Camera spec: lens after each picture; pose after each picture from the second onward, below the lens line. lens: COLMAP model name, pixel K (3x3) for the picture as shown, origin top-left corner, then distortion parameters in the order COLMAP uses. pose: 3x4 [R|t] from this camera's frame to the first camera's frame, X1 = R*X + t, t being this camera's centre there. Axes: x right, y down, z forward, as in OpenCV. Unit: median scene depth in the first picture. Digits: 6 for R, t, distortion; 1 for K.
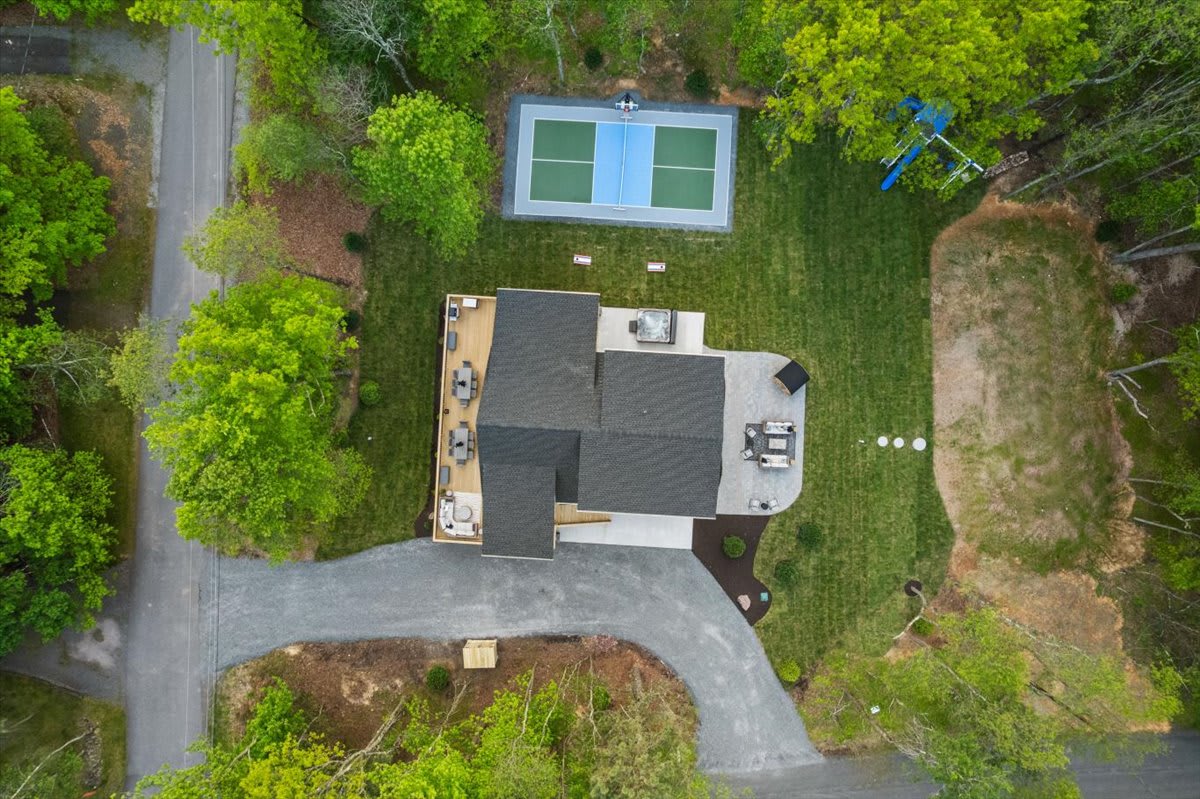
lens RADIAL K [[504.8, 0, 598.0], [0, 504.8, 400.6], [0, 0, 1]] dist [-0.010903, 0.000275]
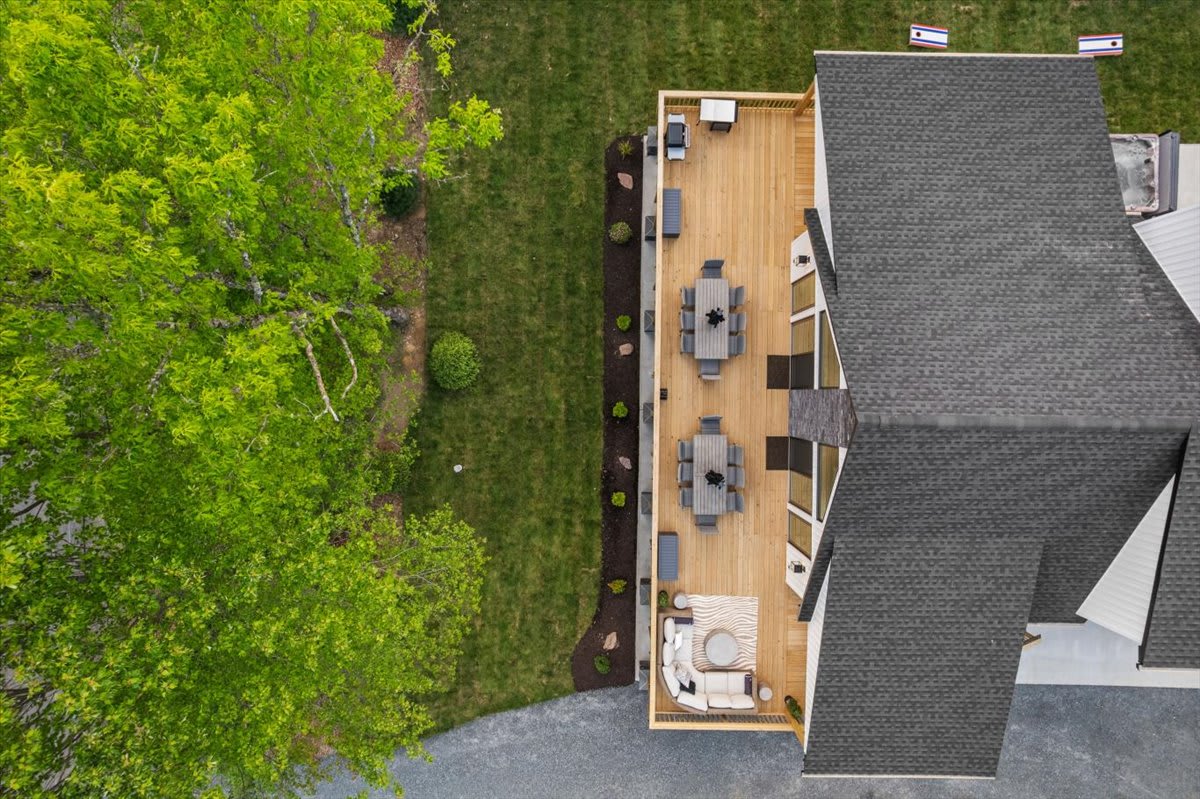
lens RADIAL K [[504.8, 0, 602.4], [0, 504.8, 398.7], [0, 0, 1]] dist [-0.010903, 0.000275]
pose [[0.999007, -0.044083, 0.006517, -0.349748], [0.044055, 0.999020, 0.004351, 0.021117], [-0.006702, -0.004060, 0.999969, 0.604352]]
